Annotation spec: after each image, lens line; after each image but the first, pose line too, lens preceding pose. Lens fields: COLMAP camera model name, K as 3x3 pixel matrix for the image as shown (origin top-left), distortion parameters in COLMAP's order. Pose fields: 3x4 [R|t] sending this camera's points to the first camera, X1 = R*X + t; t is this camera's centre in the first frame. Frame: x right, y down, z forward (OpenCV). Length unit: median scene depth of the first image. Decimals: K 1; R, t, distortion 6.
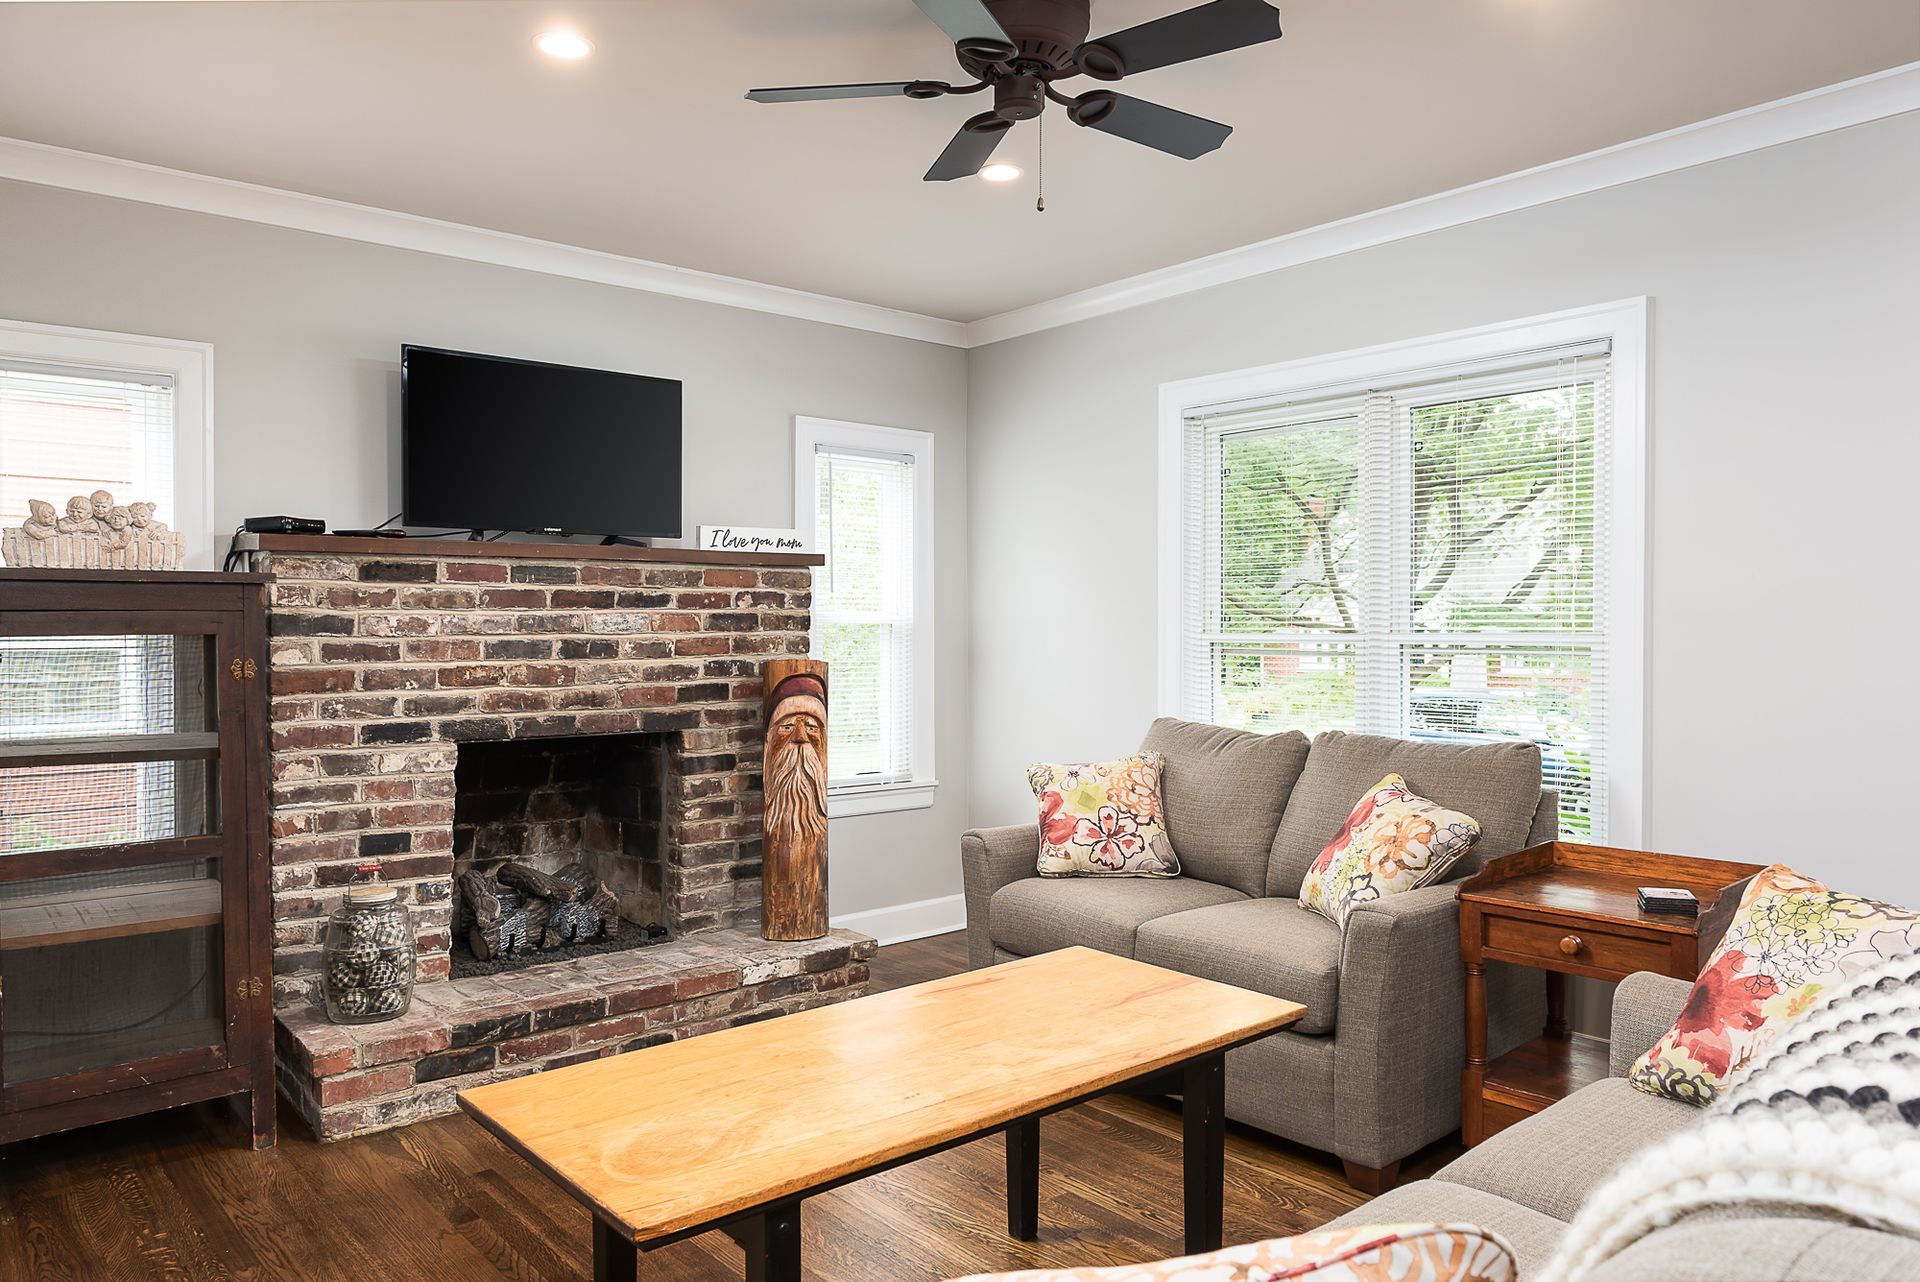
lens RADIAL K [[1346.1, 0, 960.0], [0, 1346.1, 641.0], [0, 0, 1]] dist [-0.004469, -0.006239]
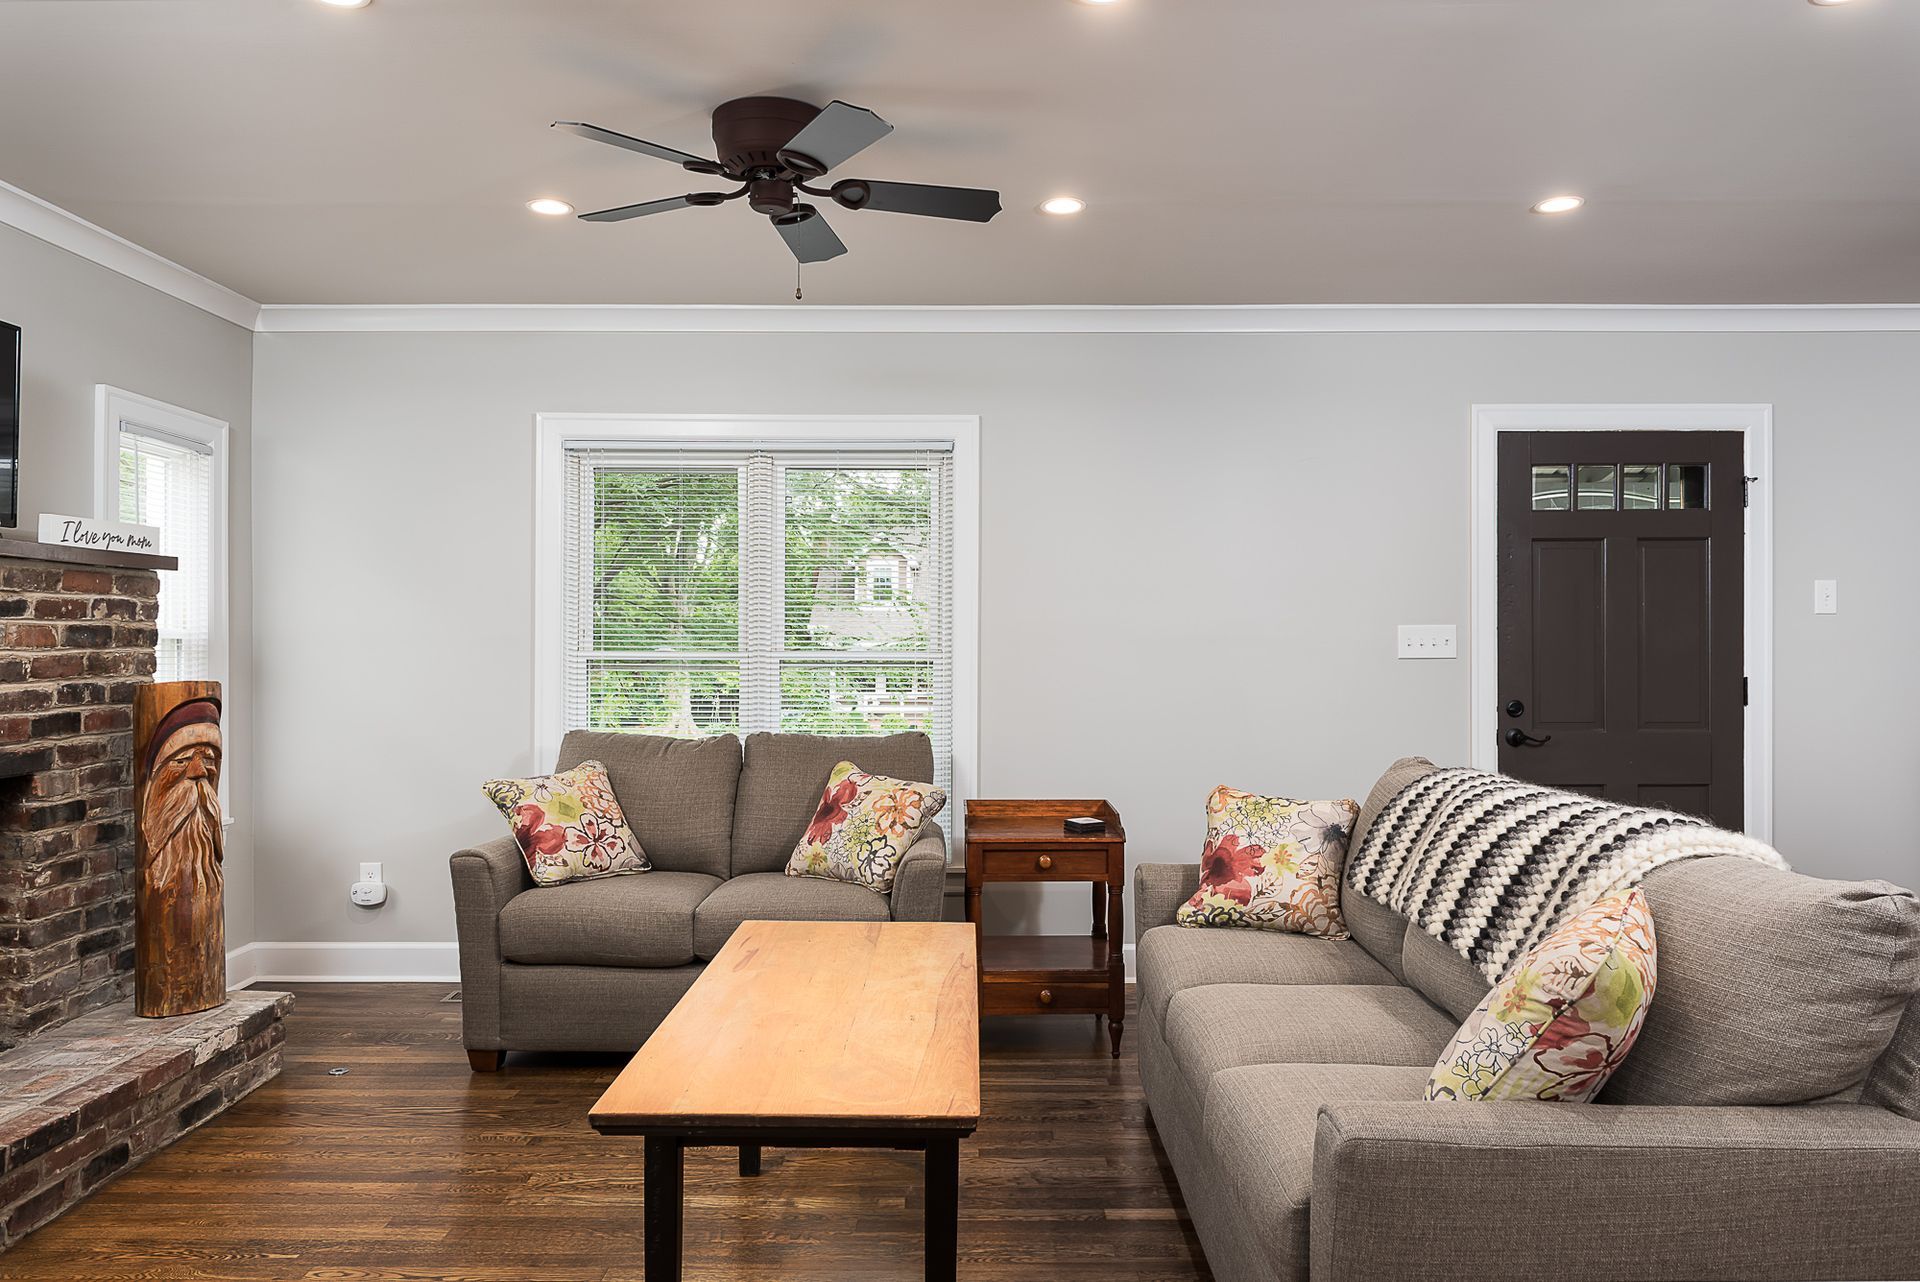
lens RADIAL K [[1400.7, 0, 960.0], [0, 1400.7, 641.0], [0, 0, 1]] dist [0.003430, -0.008456]
pose [[0.624484, 0.006358, 0.781012, -0.510103], [0.002979, 0.999940, -0.010522, -0.000829], [-0.781032, 0.008898, 0.624427, 0.068097]]
